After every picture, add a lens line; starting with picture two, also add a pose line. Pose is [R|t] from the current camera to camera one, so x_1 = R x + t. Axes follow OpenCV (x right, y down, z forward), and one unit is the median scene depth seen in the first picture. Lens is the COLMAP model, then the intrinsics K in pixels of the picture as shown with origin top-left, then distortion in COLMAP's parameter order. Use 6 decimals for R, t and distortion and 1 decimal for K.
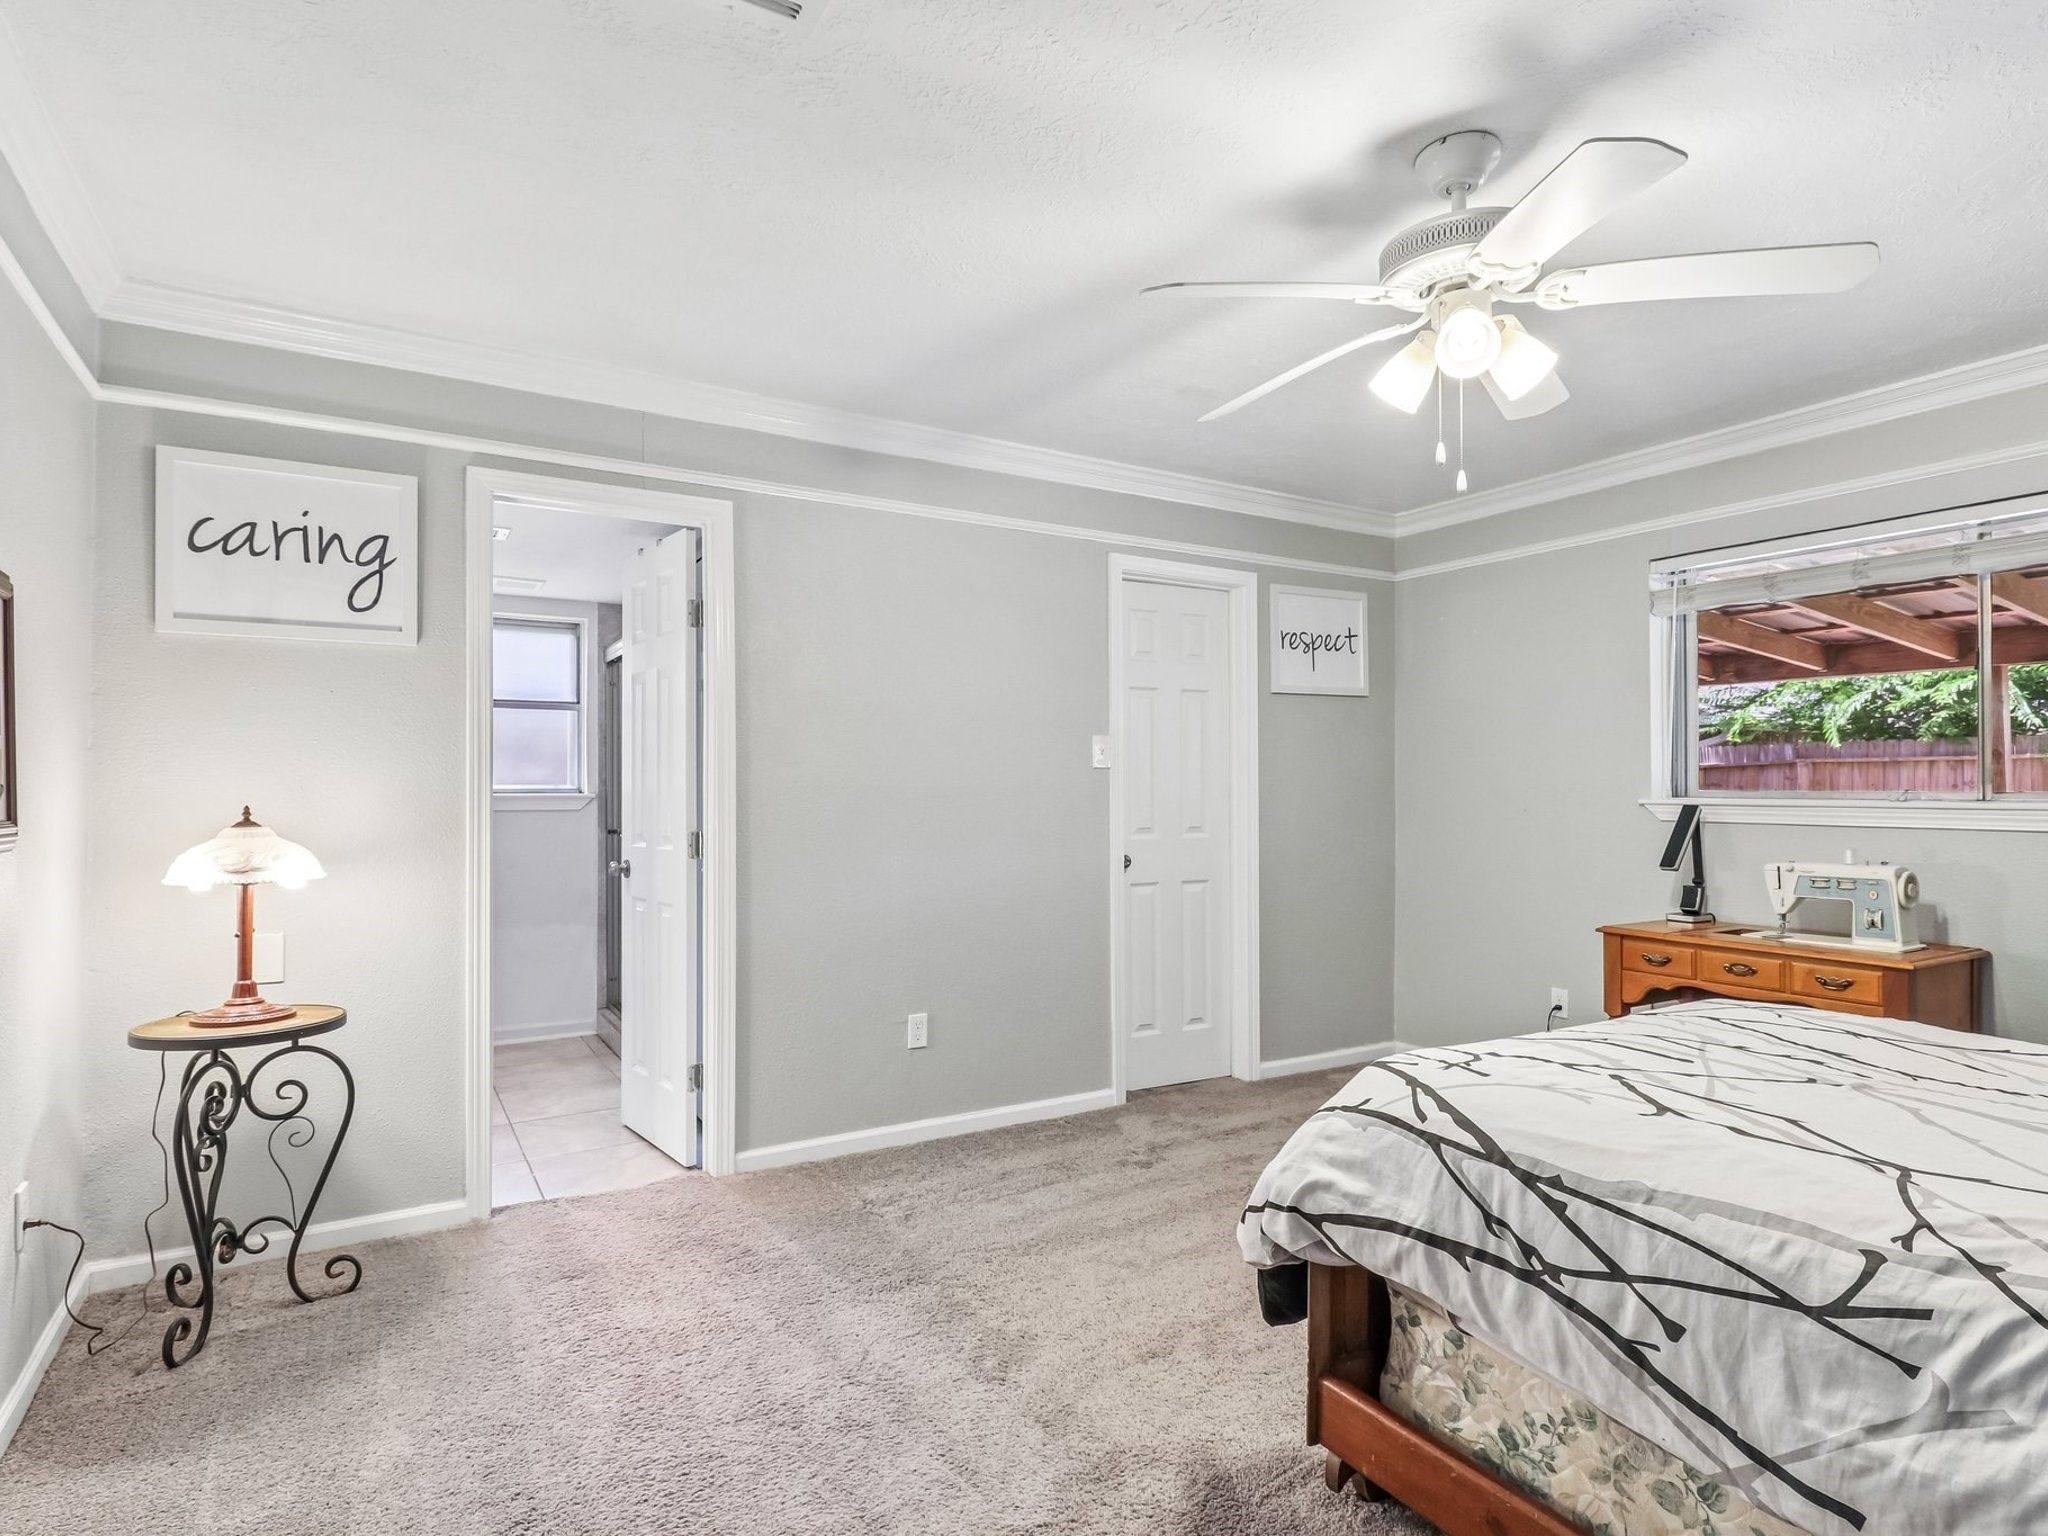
lens RADIAL K [[1099.3, 0, 1024.0], [0, 1099.3, 768.0], [0, 0, 1]] dist [0.003277, 0.000258]
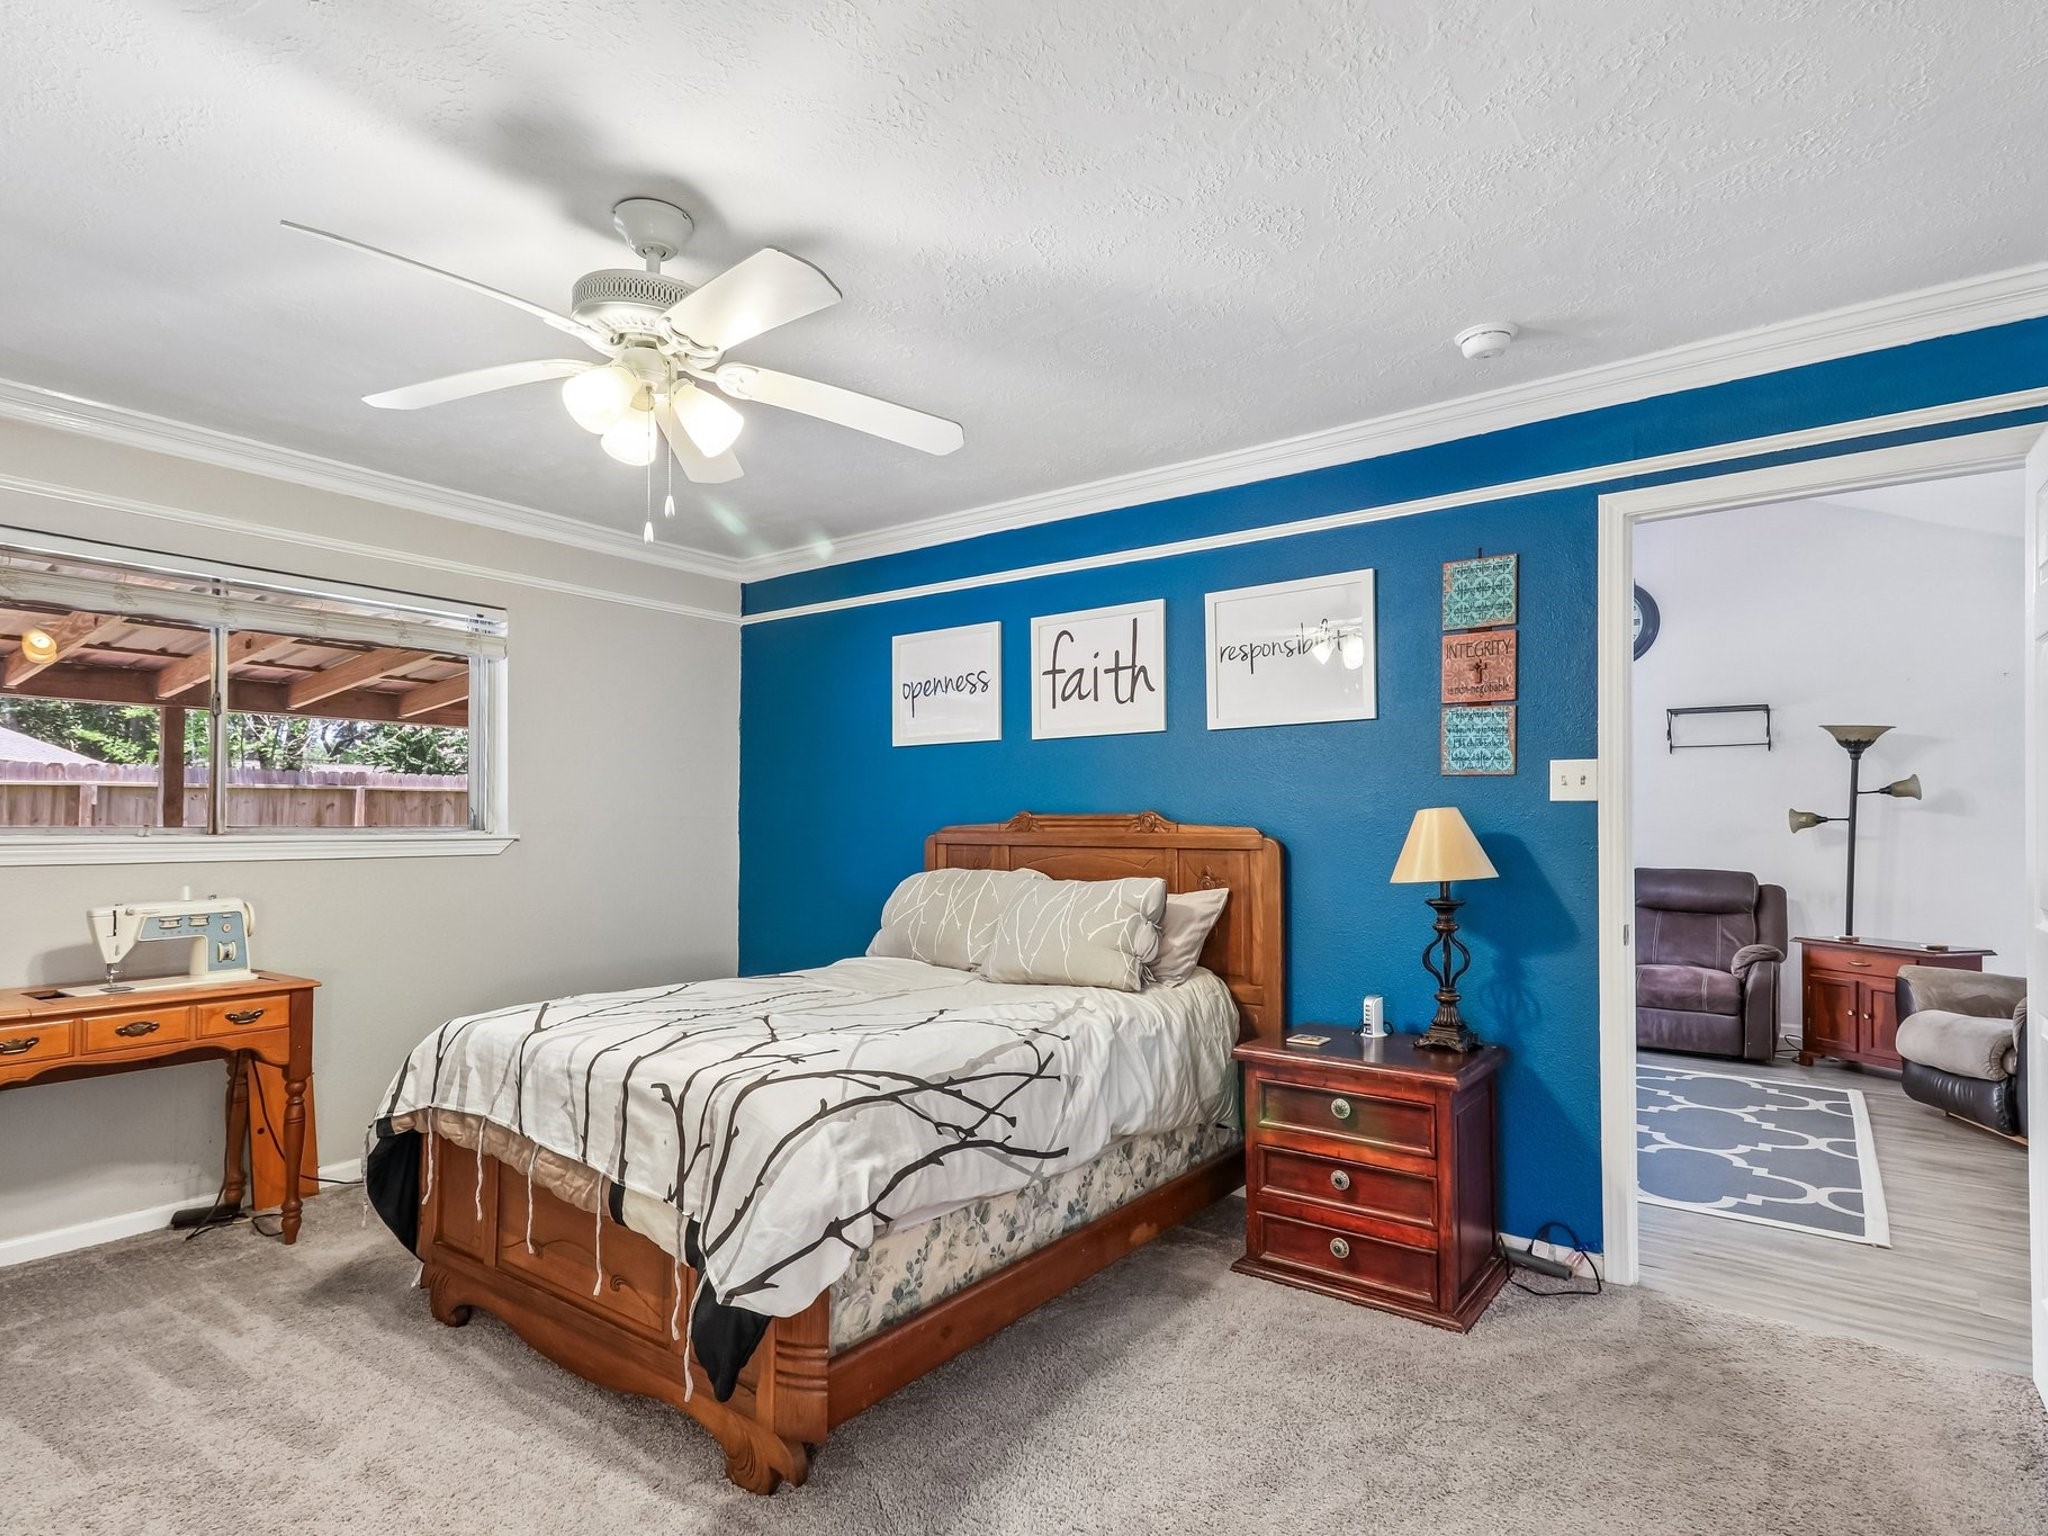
lens RADIAL K [[1093.8, 0, 1018.3], [0, 1093.8, 818.9], [0, 0, 1]] dist [0.023127, -0.000217]
pose [[-0.382019, -0.002275, 0.924152, -0.919186], [-0.015176, 0.999878, -0.003811, 0.014628], [-0.924030, -0.015481, -0.382007, 1.432474]]
